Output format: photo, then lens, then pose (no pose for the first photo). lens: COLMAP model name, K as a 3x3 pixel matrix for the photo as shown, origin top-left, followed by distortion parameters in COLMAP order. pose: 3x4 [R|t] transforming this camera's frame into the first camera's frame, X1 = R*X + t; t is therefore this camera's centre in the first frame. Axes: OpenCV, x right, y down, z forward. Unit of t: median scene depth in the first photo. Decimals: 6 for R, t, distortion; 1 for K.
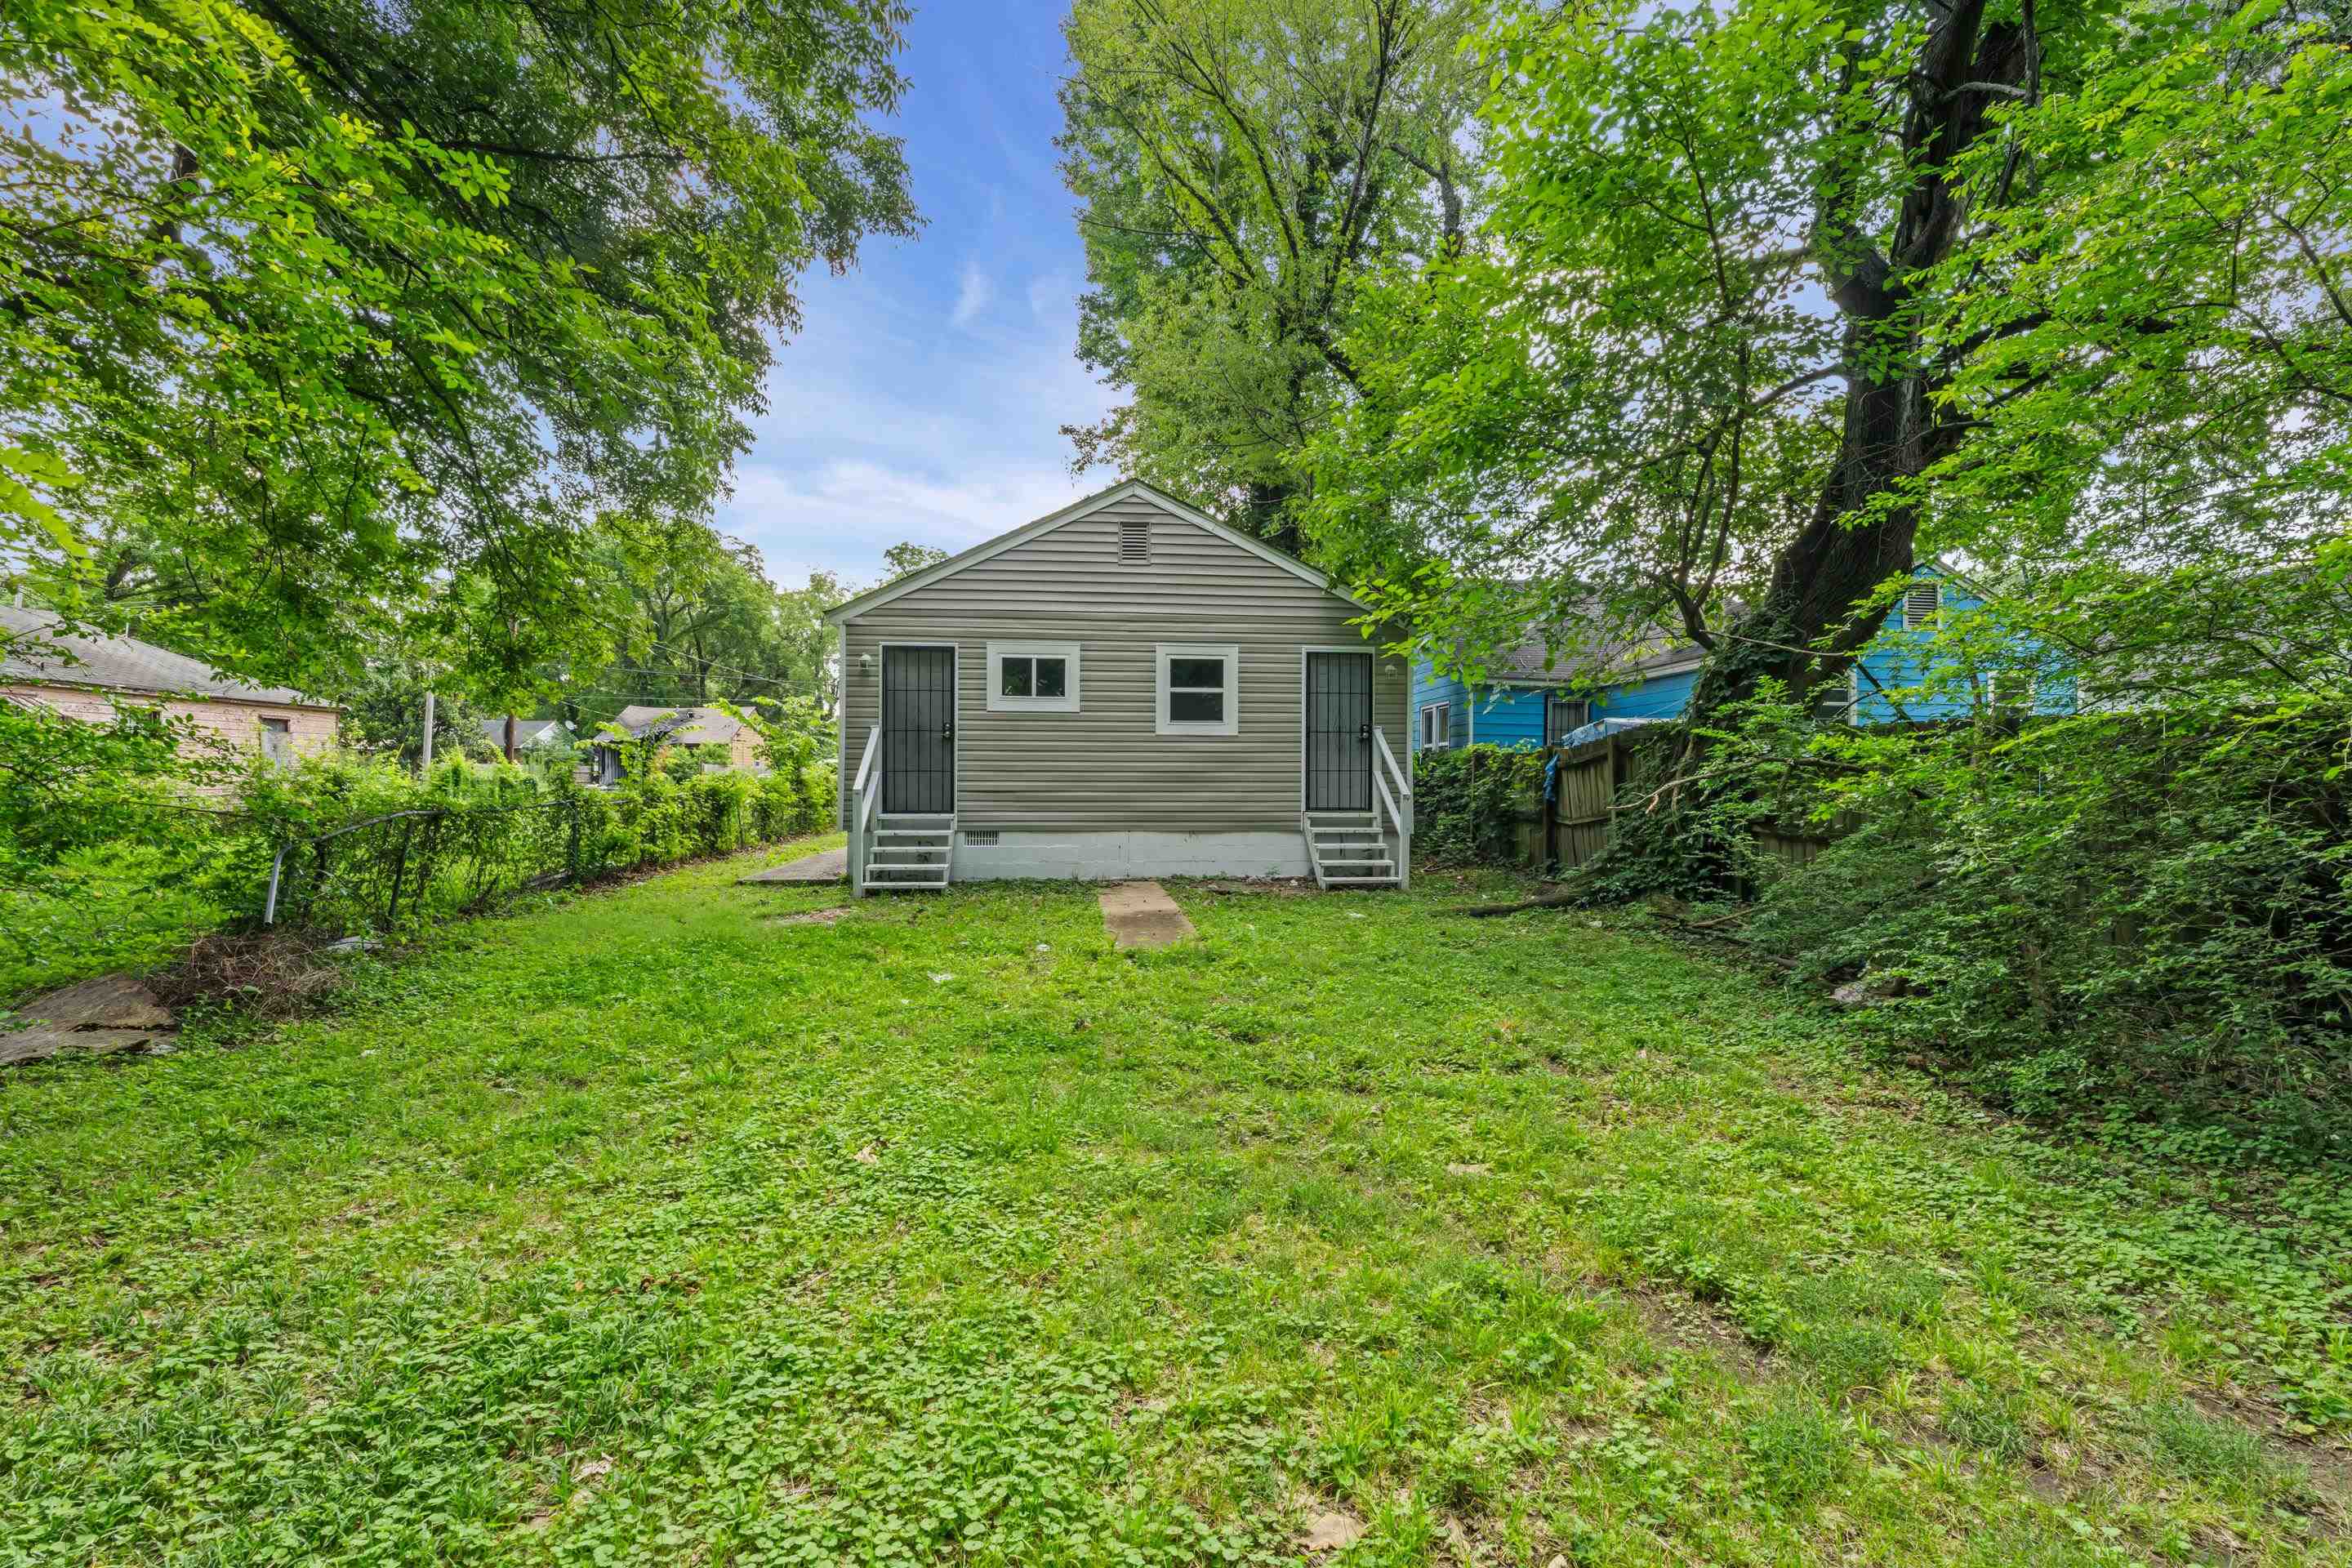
lens RADIAL K [[985.1, 0, 1177.8], [0, 985.1, 788.7], [0, 0, 1]] dist [0.001625, 0.000124]
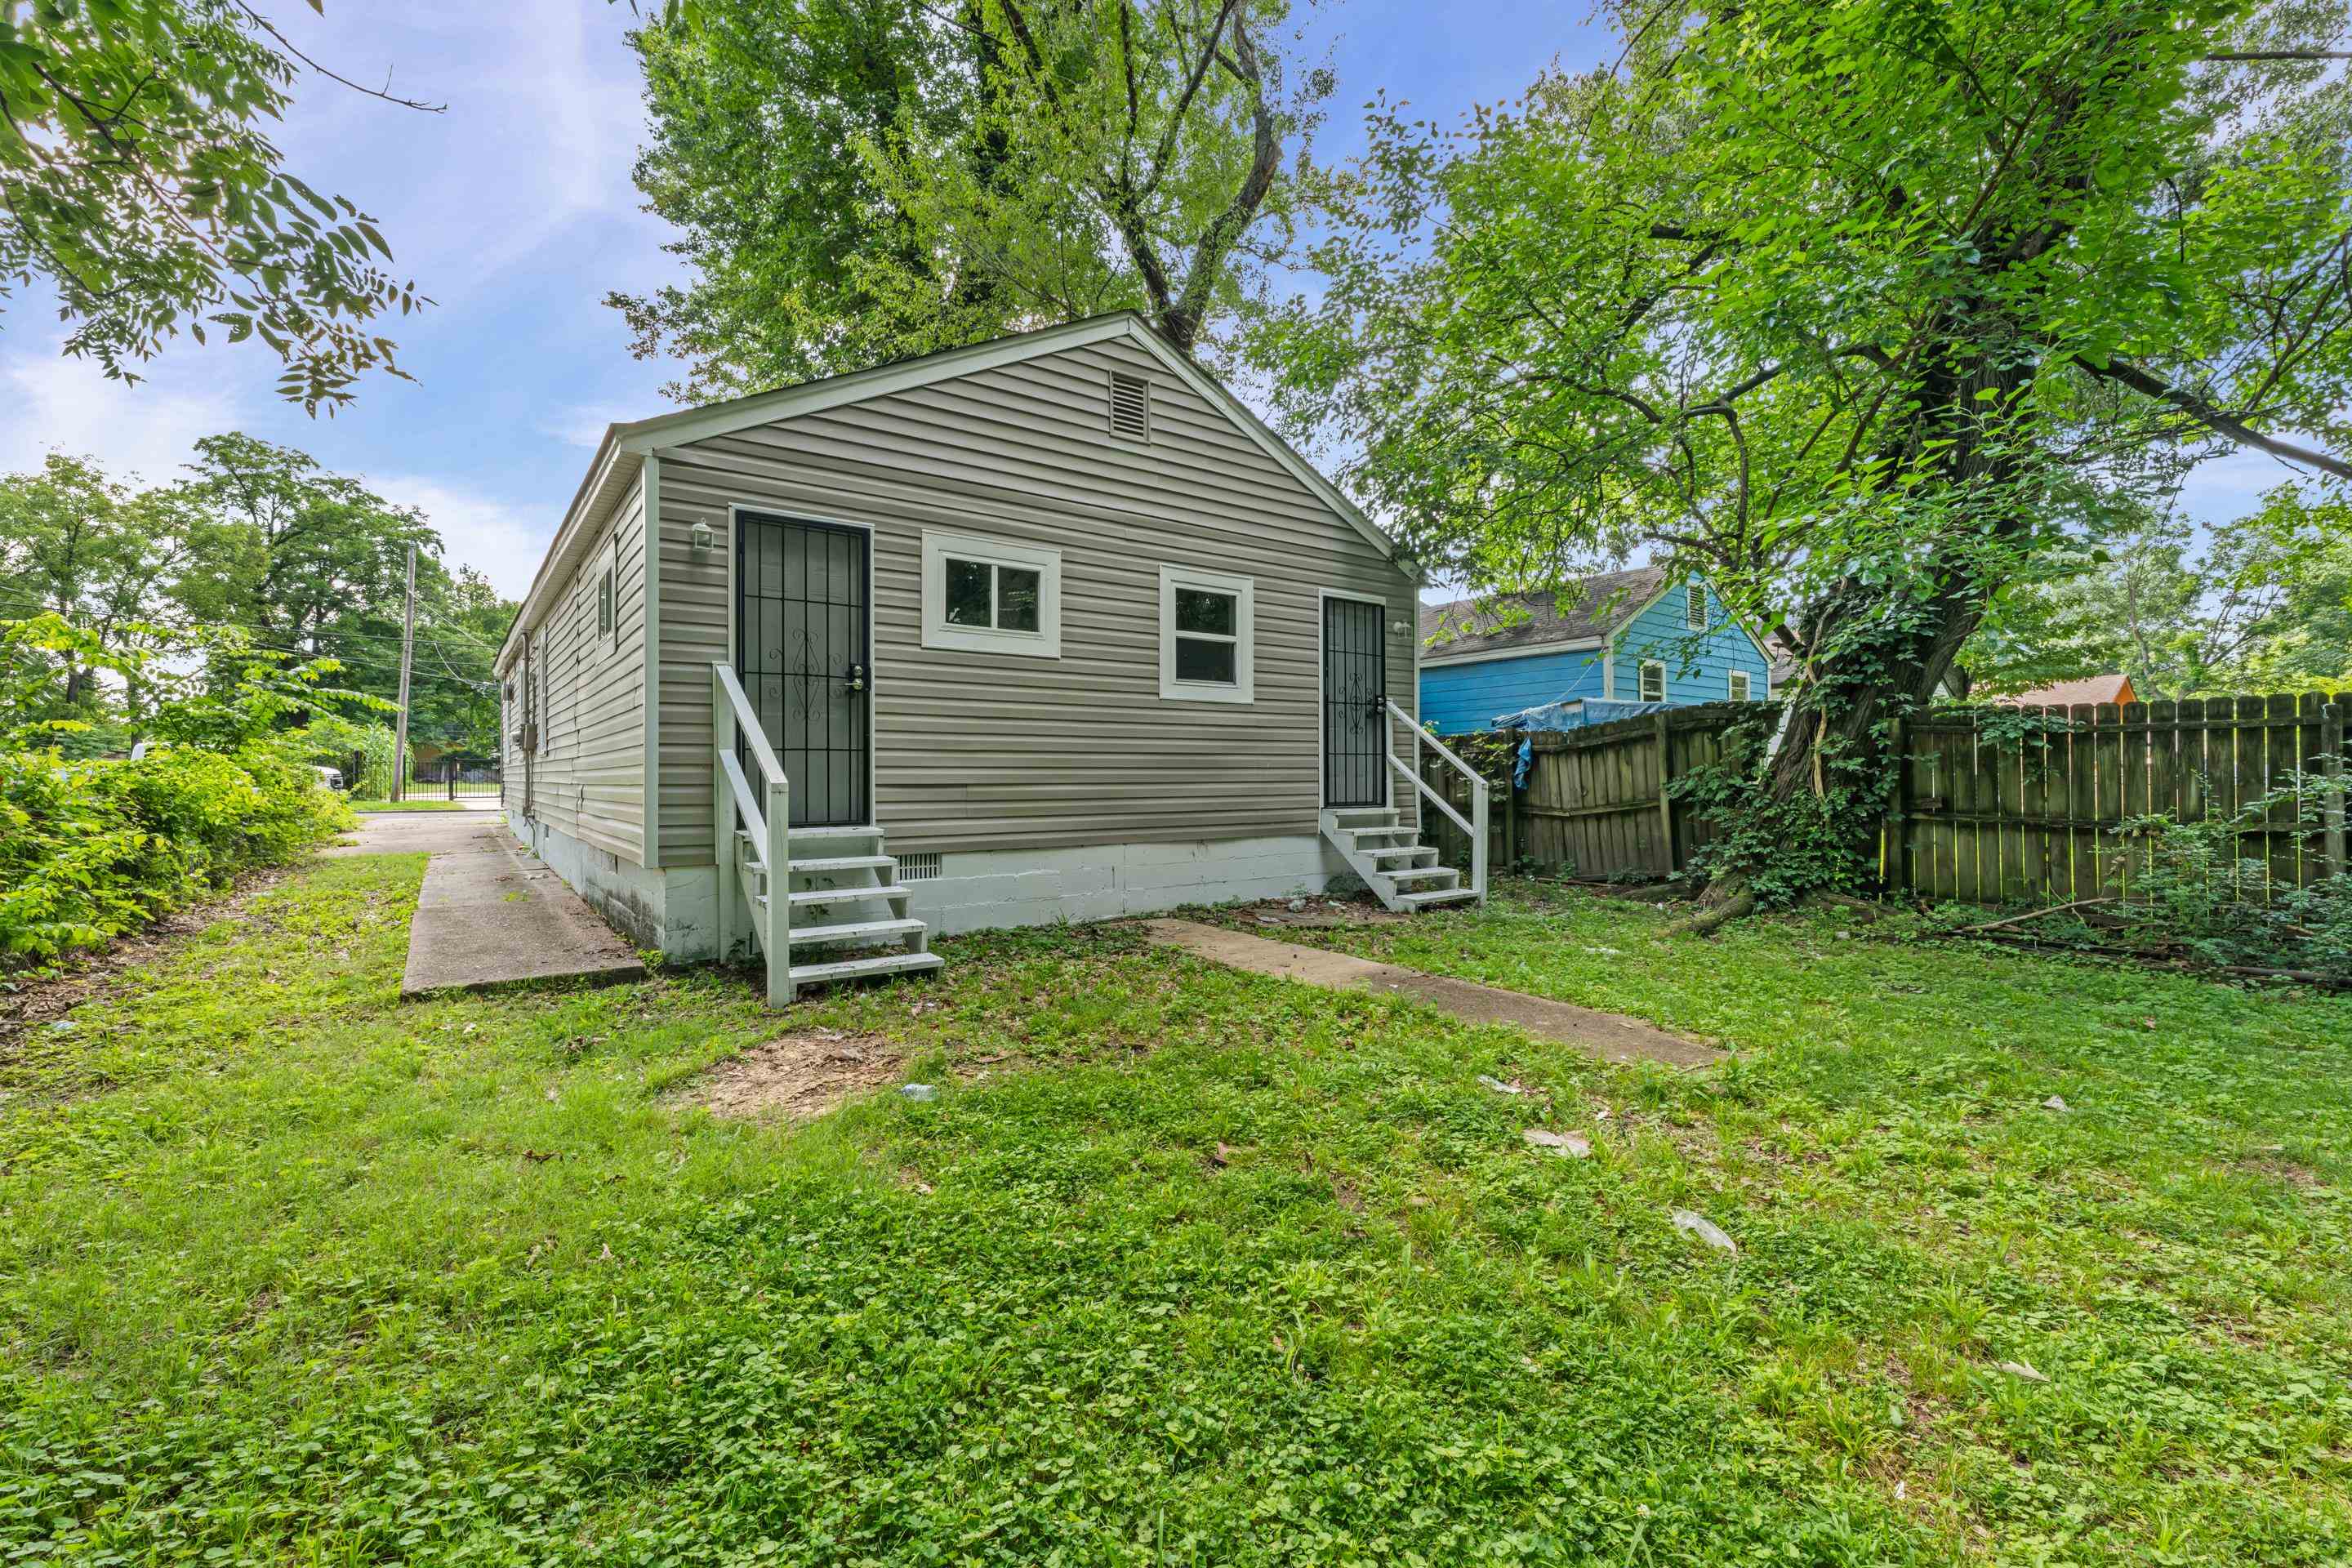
lens RADIAL K [[985.1, 0, 1173.6], [0, 985.1, 774.5], [0, 0, 1]] dist [0.001625, 0.000124]
pose [[0.862285, -0.004623, 0.506402, -0.353624], [0.008786, 0.999944, -0.005832, 0.000961], [-0.506347, 0.009478, 0.862278, 0.416666]]
